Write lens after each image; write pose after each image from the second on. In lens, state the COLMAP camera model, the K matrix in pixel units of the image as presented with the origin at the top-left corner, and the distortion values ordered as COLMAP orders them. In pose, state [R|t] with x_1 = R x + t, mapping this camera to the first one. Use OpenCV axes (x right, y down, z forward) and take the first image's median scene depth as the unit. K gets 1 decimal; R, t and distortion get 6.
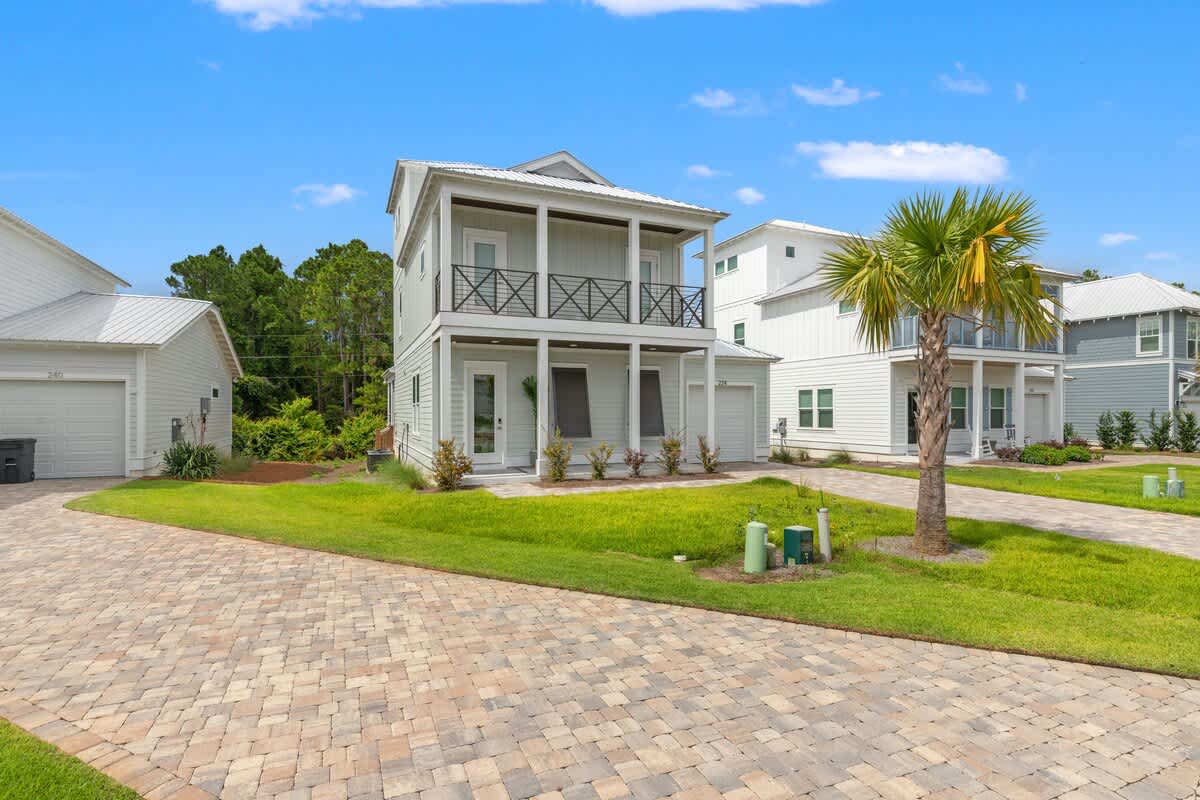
lens RADIAL K [[535.6, 0, 578.2], [0, 535.6, 411.8], [0, 0, 1]] dist [0.001907, -0.000079]
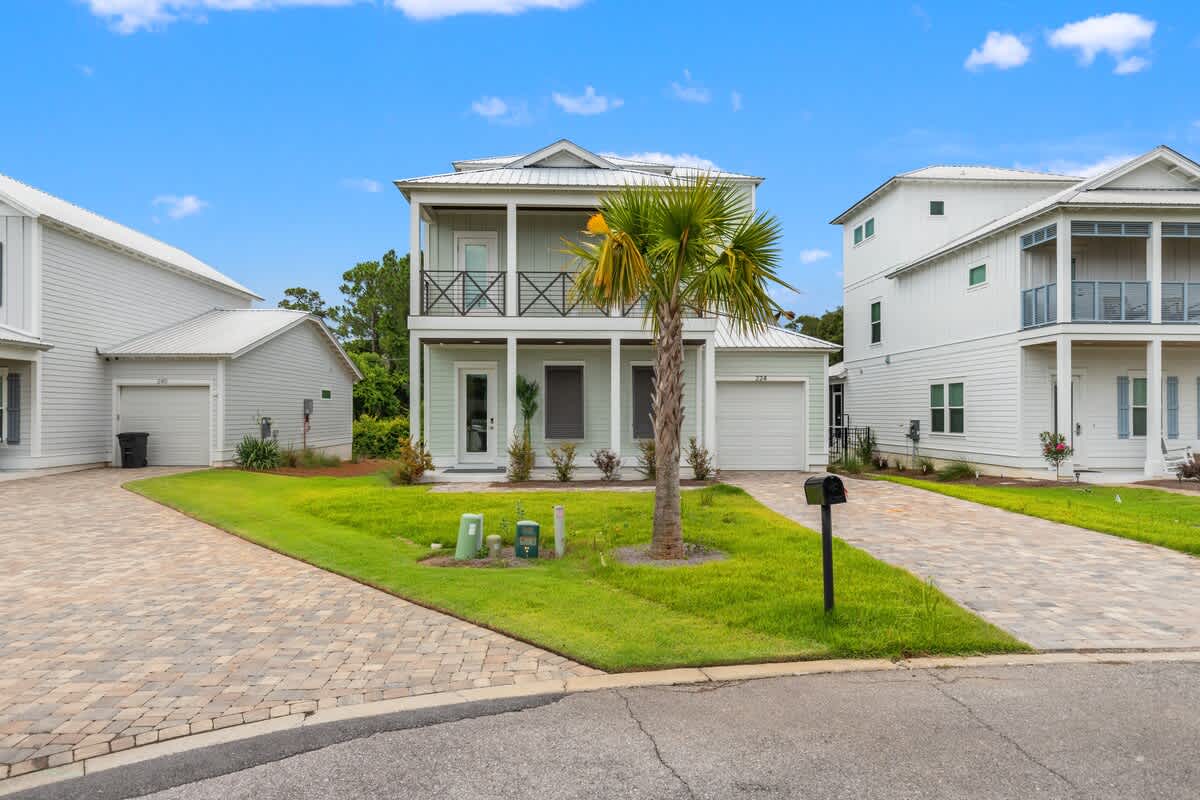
lens RADIAL K [[621.4, 0, 592.0], [0, 621.4, 410.0], [0, 0, 1]] dist [0.004872, -0.000073]
pose [[0.949607, -0.000265, -0.313442, 0.422082], [-0.001228, 0.999989, -0.004566, 0.002579], [0.313440, 0.004721, 0.949596, -0.043494]]
